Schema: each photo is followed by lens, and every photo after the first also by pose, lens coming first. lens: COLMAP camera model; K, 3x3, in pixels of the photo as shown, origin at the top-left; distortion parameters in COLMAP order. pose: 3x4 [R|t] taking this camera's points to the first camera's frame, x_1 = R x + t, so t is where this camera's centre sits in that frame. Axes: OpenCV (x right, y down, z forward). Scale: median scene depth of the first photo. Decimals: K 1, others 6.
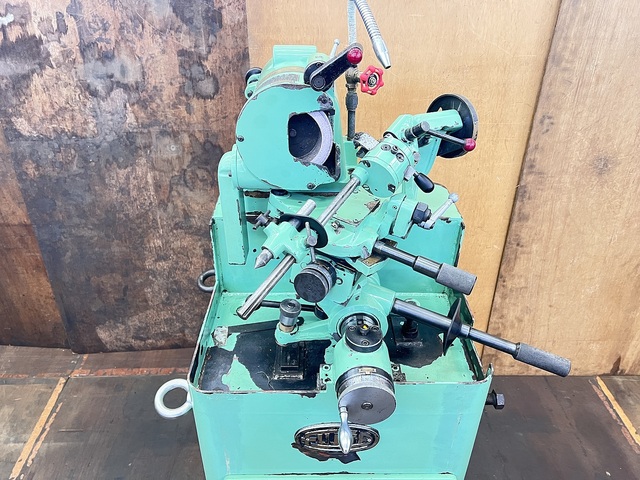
lens RADIAL K [[487.0, 0, 320.0], [0, 487.0, 240.0], [0, 0, 1]] dist [0.059326, -0.069482]
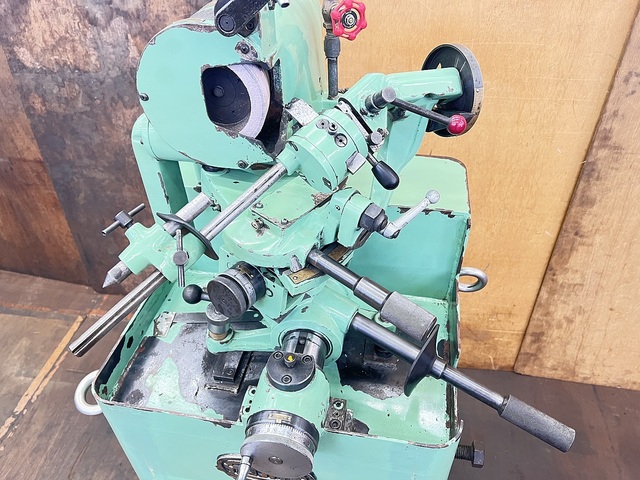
lens RADIAL K [[487.0, 0, 320.0], [0, 487.0, 240.0], [0, 0, 1]] dist [0.059326, -0.069482]
pose [[0.982464, 0.100214, -0.157229, 0.128336], [-0.079548, 0.987967, 0.132641, -0.058981], [0.168629, -0.117808, 0.978614, 0.149274]]
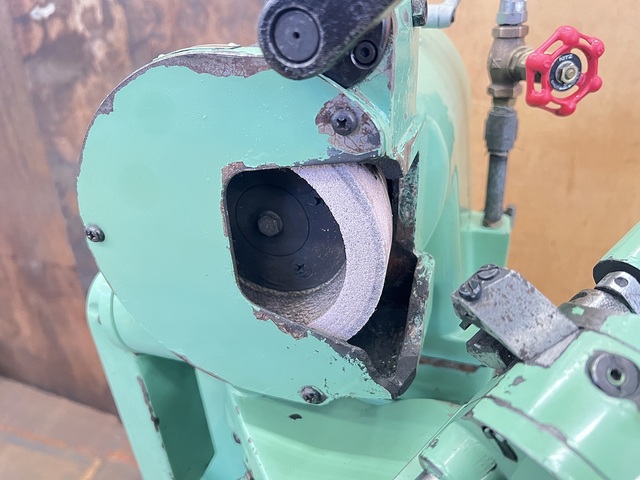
lens RADIAL K [[498.9, 0, 320.0], [0, 498.9, 240.0], [0, 0, 1]] dist [0.058955, -0.090624]
pose [[0.945772, 0.104299, -0.307631, 0.040430], [-0.121753, 0.991831, -0.038041, -0.109909], [0.301151, 0.073433, 0.950745, 0.387892]]
